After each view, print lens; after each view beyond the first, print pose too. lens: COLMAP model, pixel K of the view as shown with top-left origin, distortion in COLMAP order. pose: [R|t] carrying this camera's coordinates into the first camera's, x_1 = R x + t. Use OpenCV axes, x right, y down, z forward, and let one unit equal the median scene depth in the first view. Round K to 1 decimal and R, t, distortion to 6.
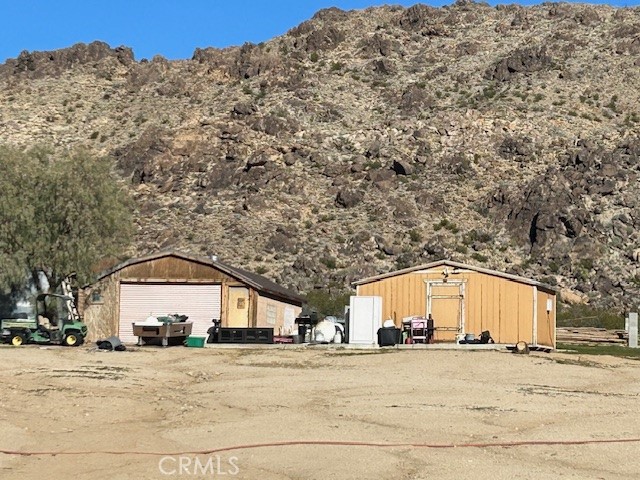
lens RADIAL K [[2163.3, 0, 320.0], [0, 2163.3, 240.0], [0, 0, 1]] dist [0.135198, 1.342893]
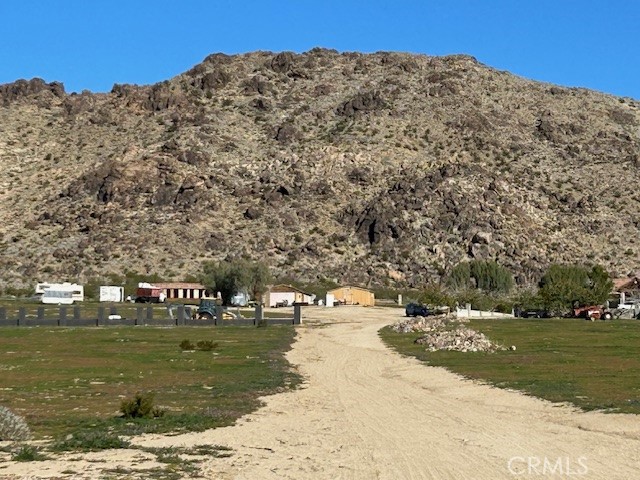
lens RADIAL K [[2163.3, 0, 320.0], [0, 2163.3, 240.0], [0, 0, 1]] dist [0.135198, 1.342893]
pose [[0.997242, -0.018274, 0.071928, -0.044575], [0.017058, 0.999702, 0.017482, -0.023078], [-0.072226, -0.016207, 0.997257, -0.479998]]
